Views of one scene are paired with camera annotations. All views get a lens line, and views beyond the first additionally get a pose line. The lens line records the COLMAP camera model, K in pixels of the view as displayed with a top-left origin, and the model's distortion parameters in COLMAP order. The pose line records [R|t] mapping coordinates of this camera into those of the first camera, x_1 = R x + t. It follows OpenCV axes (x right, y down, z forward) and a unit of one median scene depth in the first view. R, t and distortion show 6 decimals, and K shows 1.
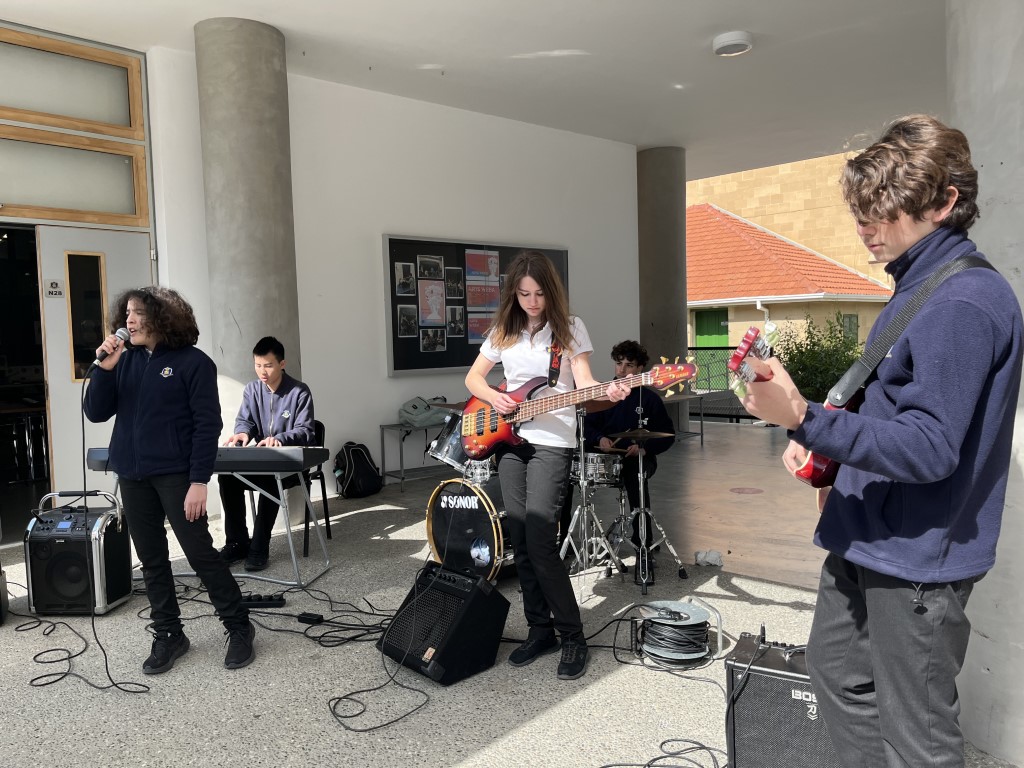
lens RADIAL K [[757.5, 0, 510.4], [0, 757.5, 381.1], [0, 0, 1]] dist [0.055520, -0.061858]
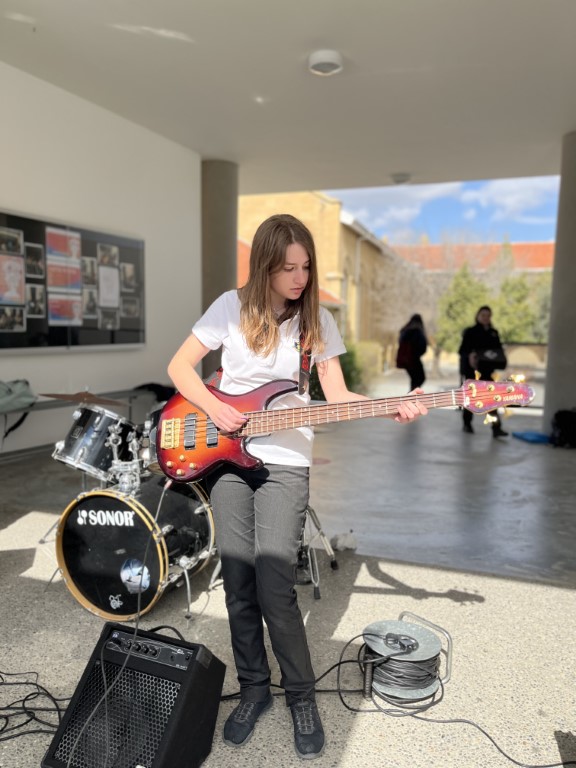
lens RADIAL K [[568.1, 0, 289.8], [0, 568.1, 388.1], [0, 0, 1]] dist [0.055520, -0.061858]
pose [[0.910716, -0.002169, 0.413026, -0.140512], [-0.019707, 0.998619, 0.048698, -0.017733], [-0.412562, -0.052490, 0.909416, 0.344980]]
